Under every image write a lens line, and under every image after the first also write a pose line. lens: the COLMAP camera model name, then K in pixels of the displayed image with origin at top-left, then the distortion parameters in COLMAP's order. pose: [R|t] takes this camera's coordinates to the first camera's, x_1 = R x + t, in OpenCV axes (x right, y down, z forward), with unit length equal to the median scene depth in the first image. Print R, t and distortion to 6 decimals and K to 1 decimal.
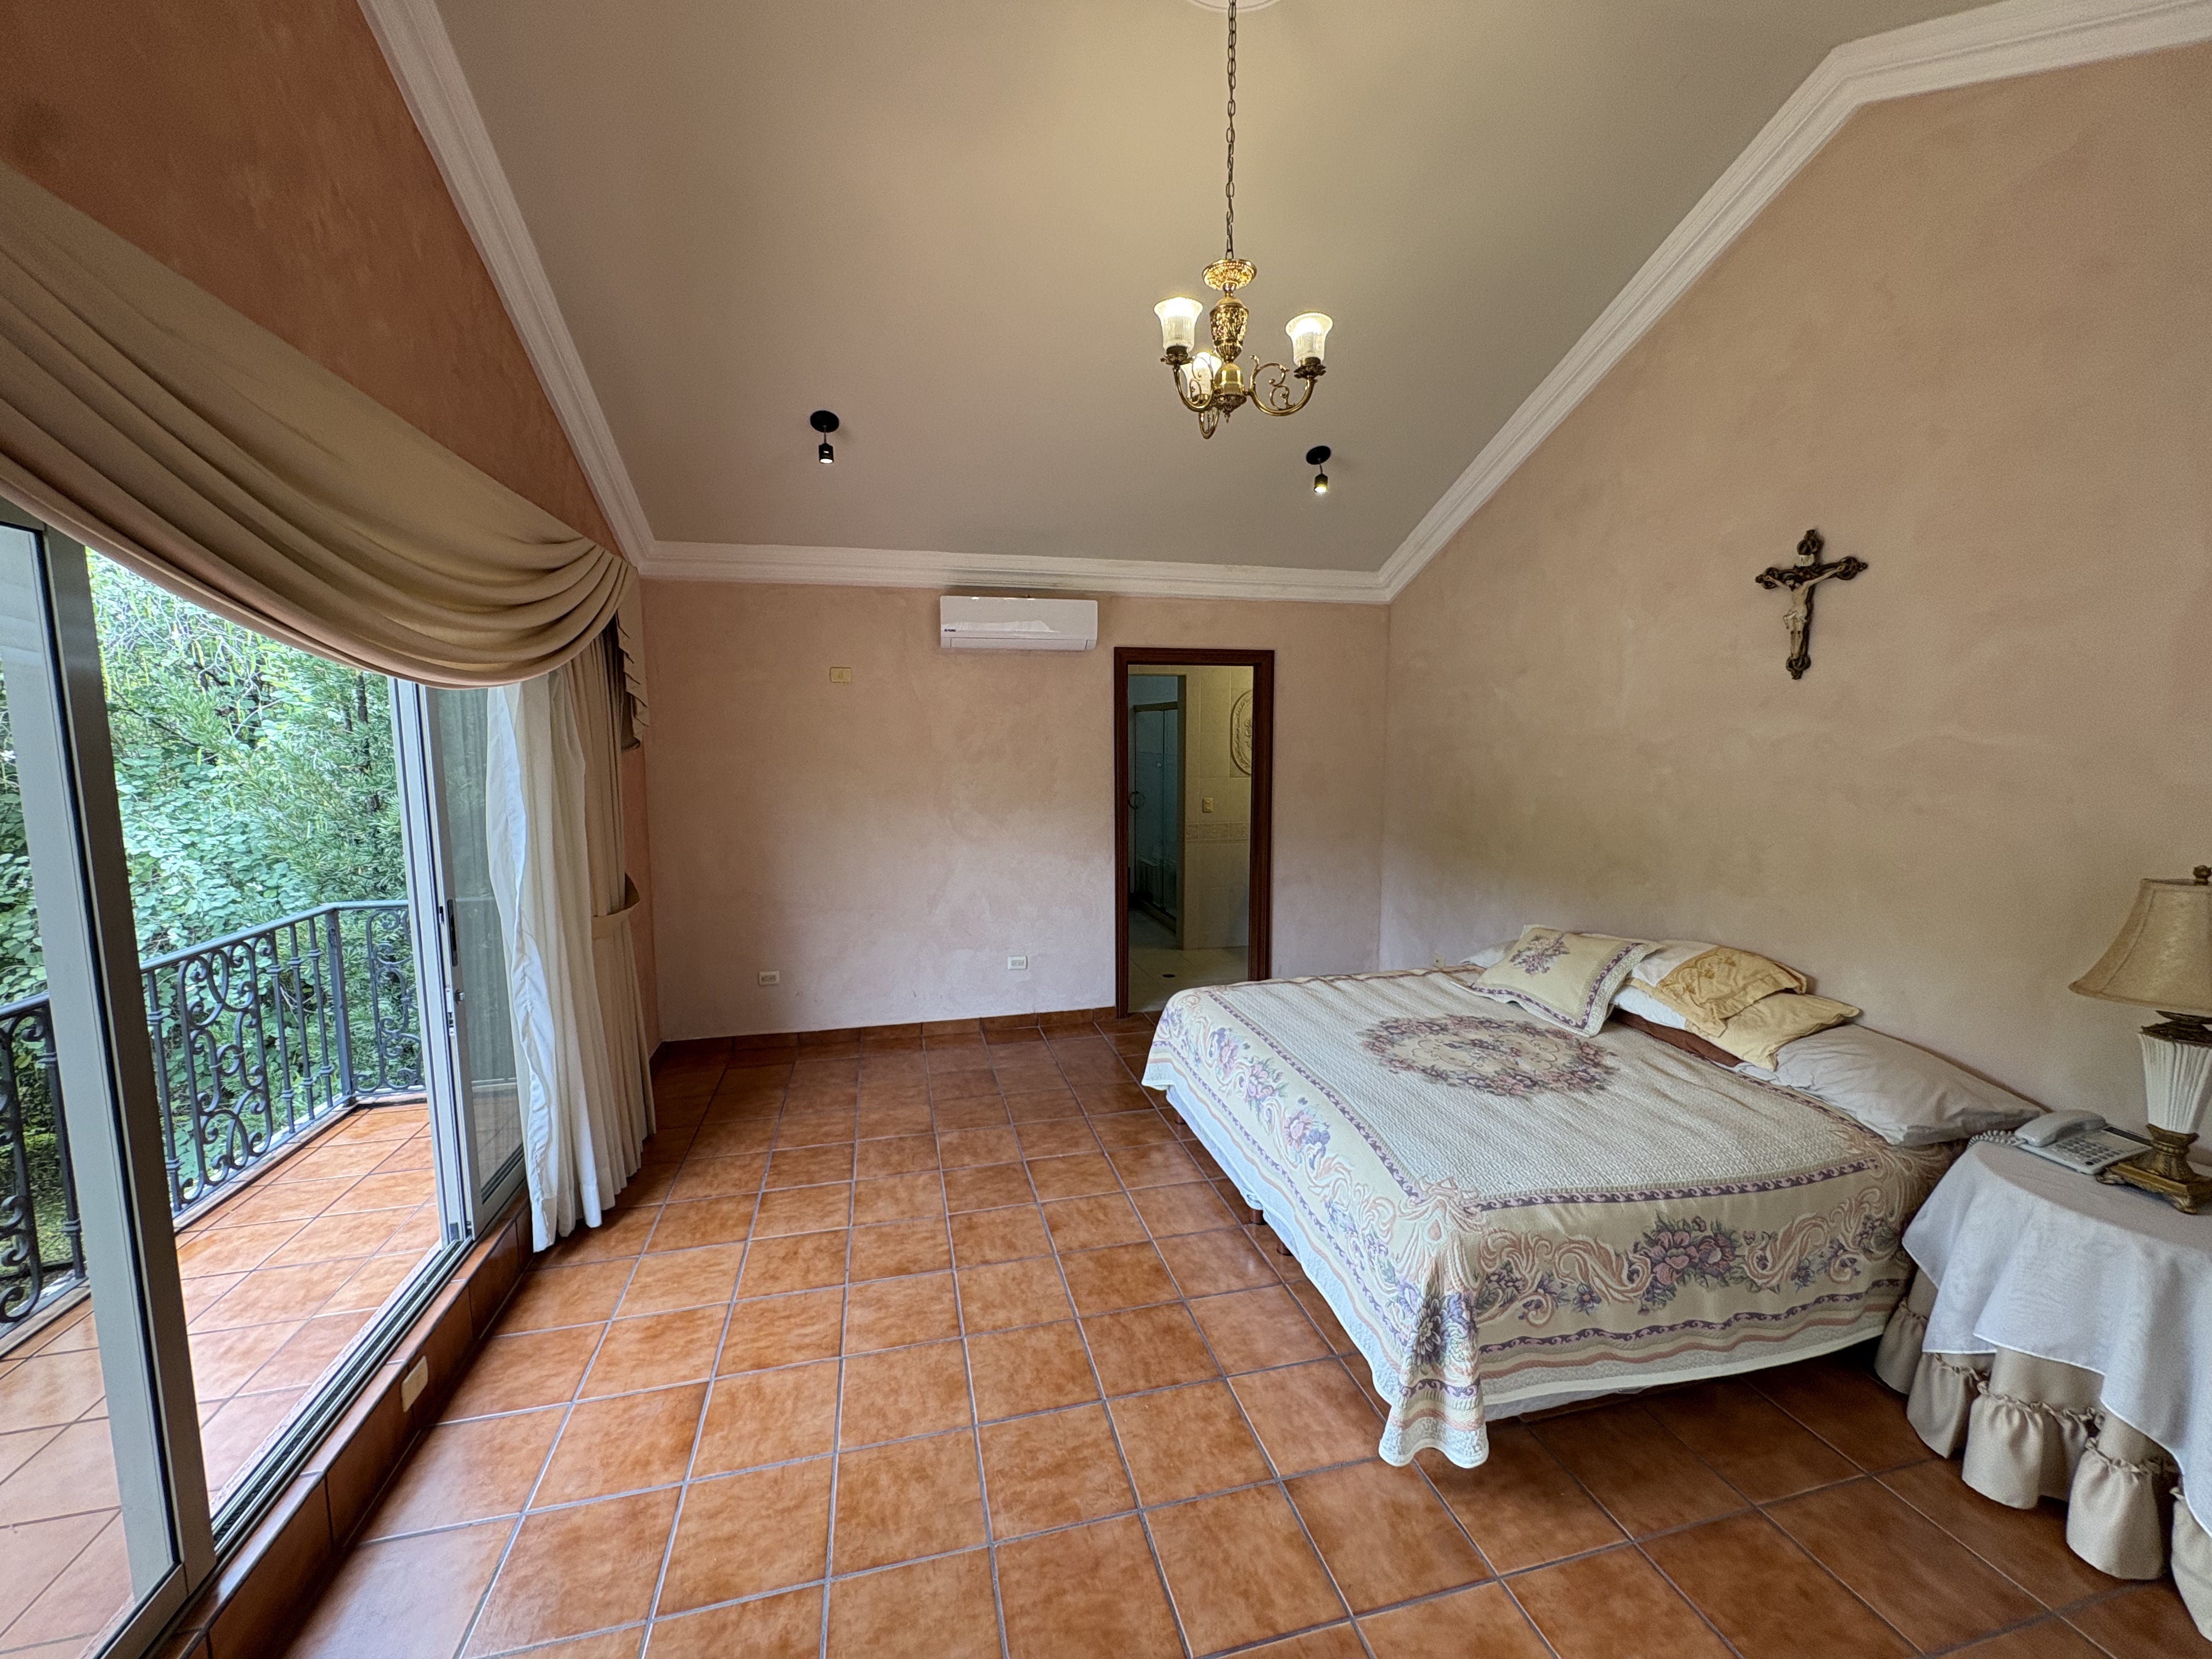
lens RADIAL K [[880.6, 0, 1106.0], [0, 880.6, 829.5], [0, 0, 1]] dist [0.000002, 0.000120]
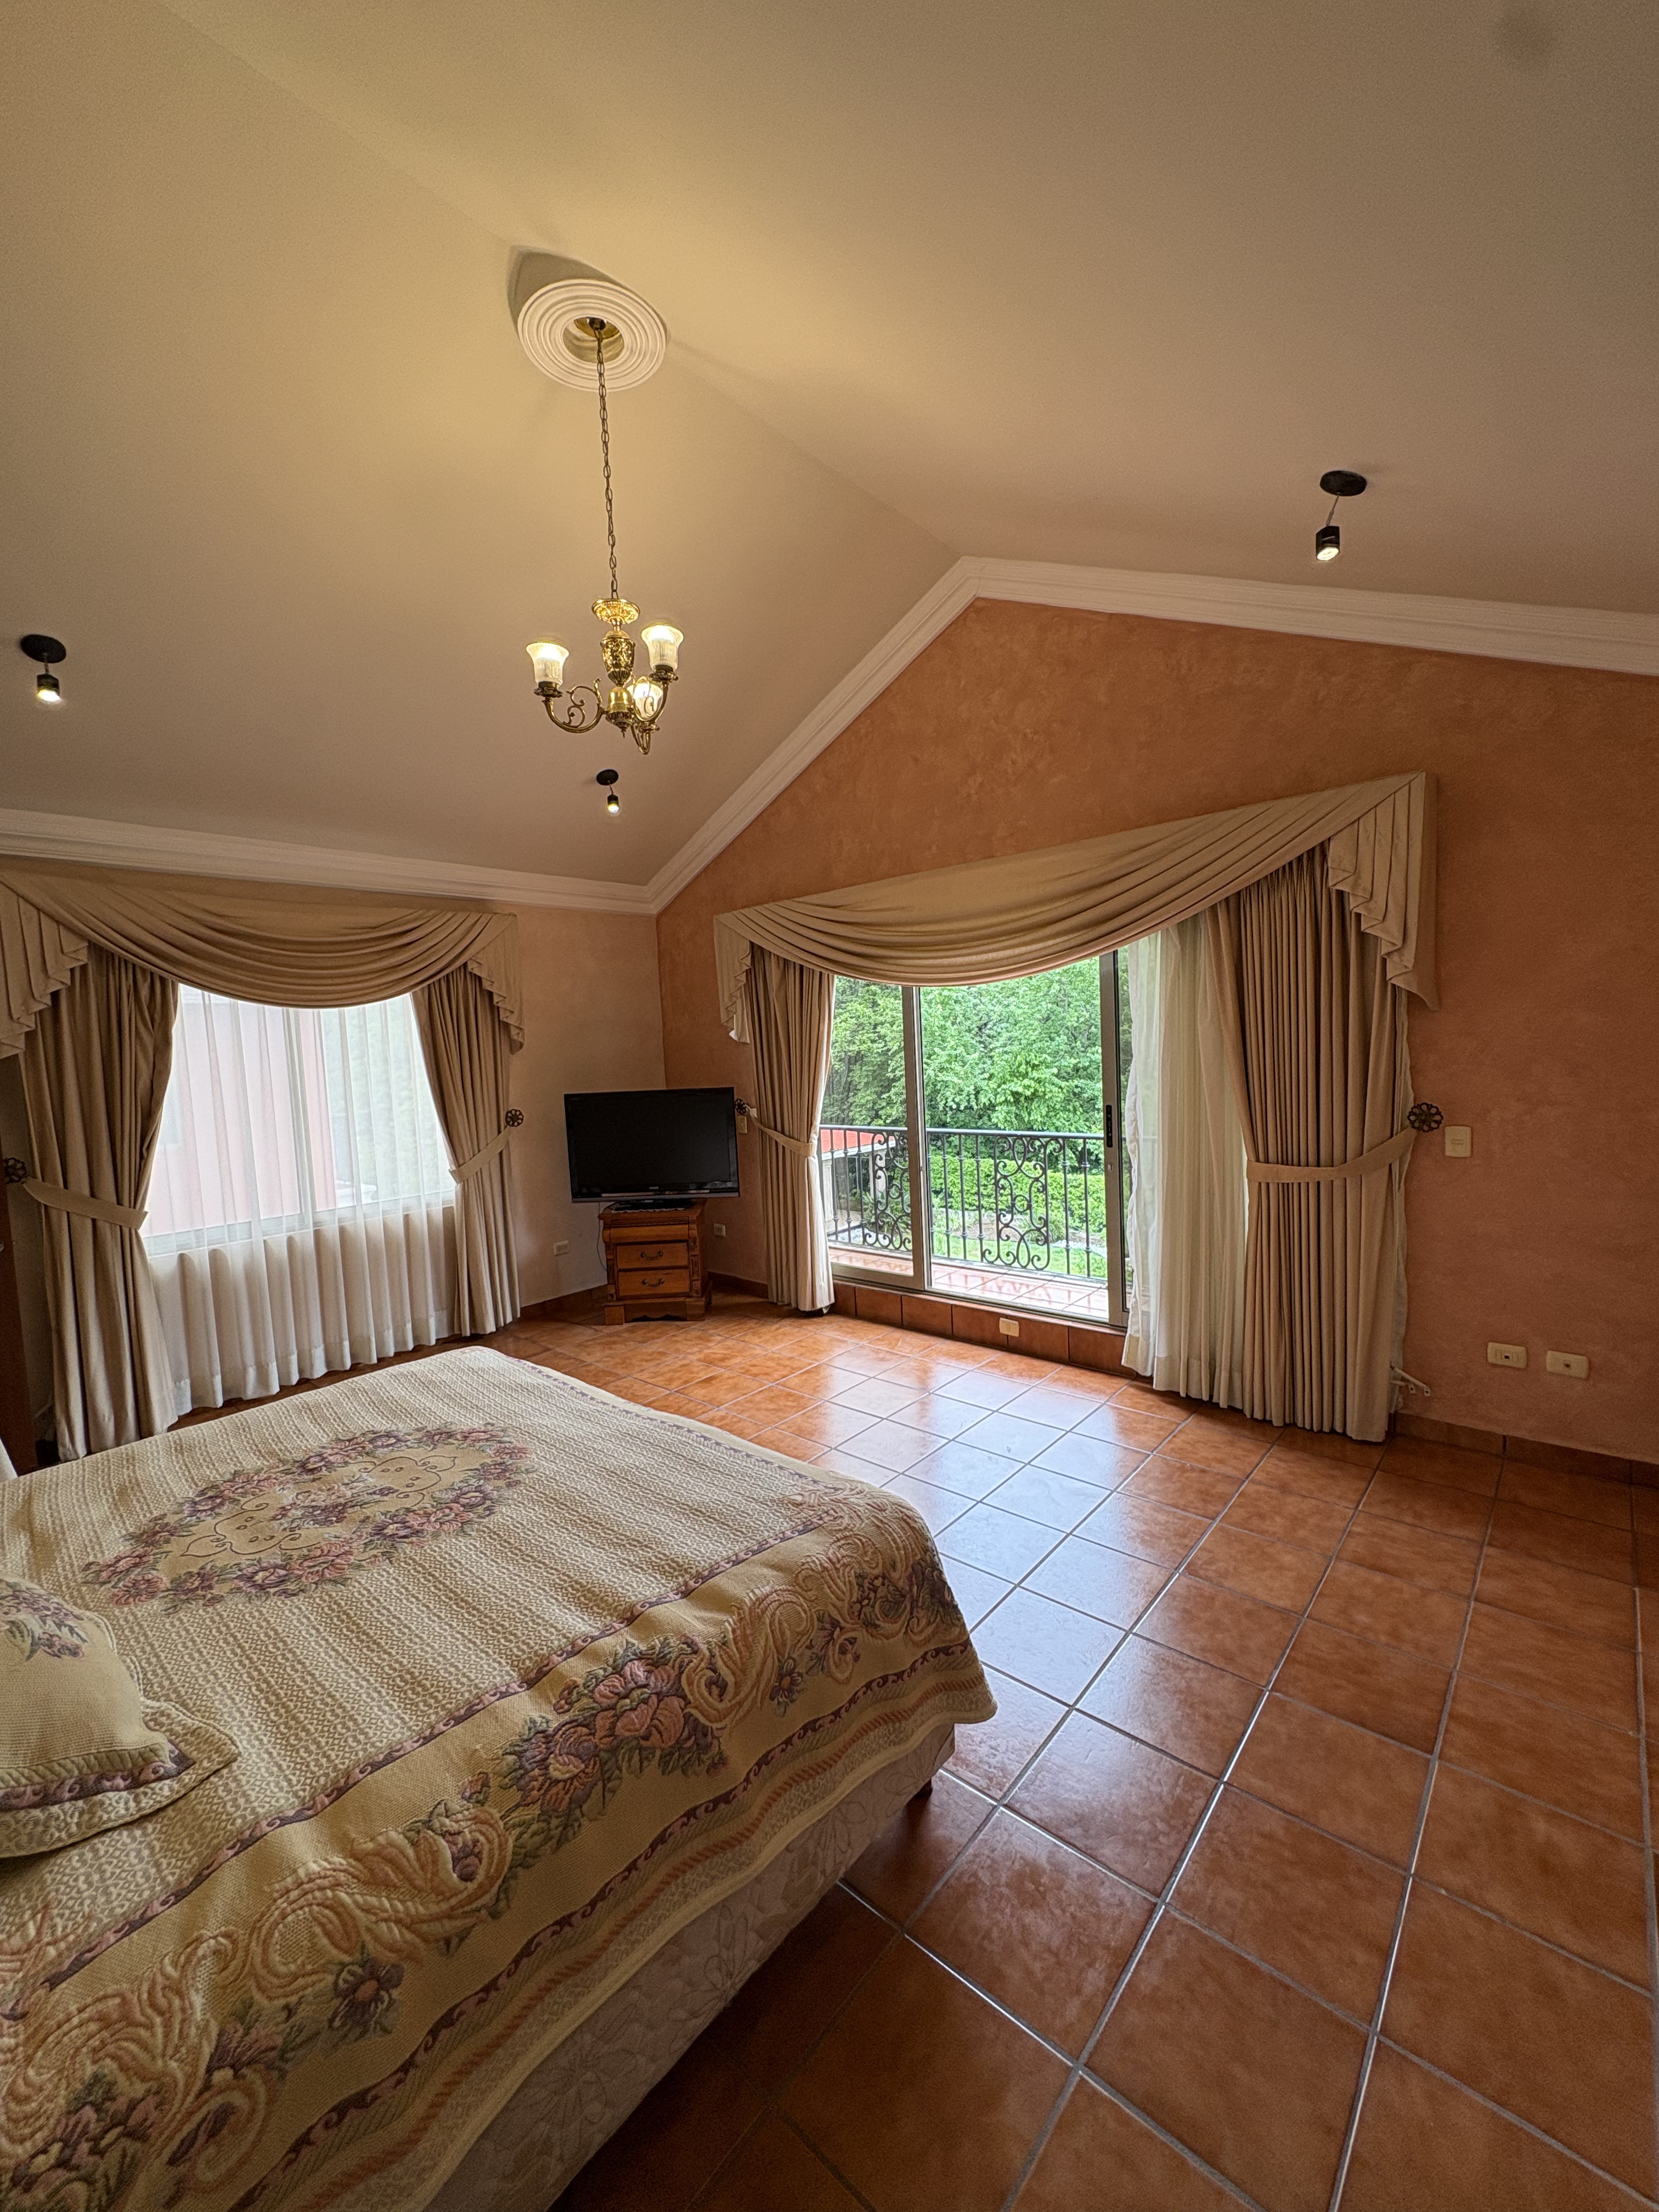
lens RADIAL K [[880.6, 0, 829.5], [0, 880.6, 1106.0], [0, 0, 1]] dist [0.000002, 0.000120]
pose [[-0.821413, 0.082842, -0.564286, 0.458687], [-0.015656, 0.985747, 0.167505, -0.142260], [0.570119, 0.146425, -0.808408, 1.636321]]
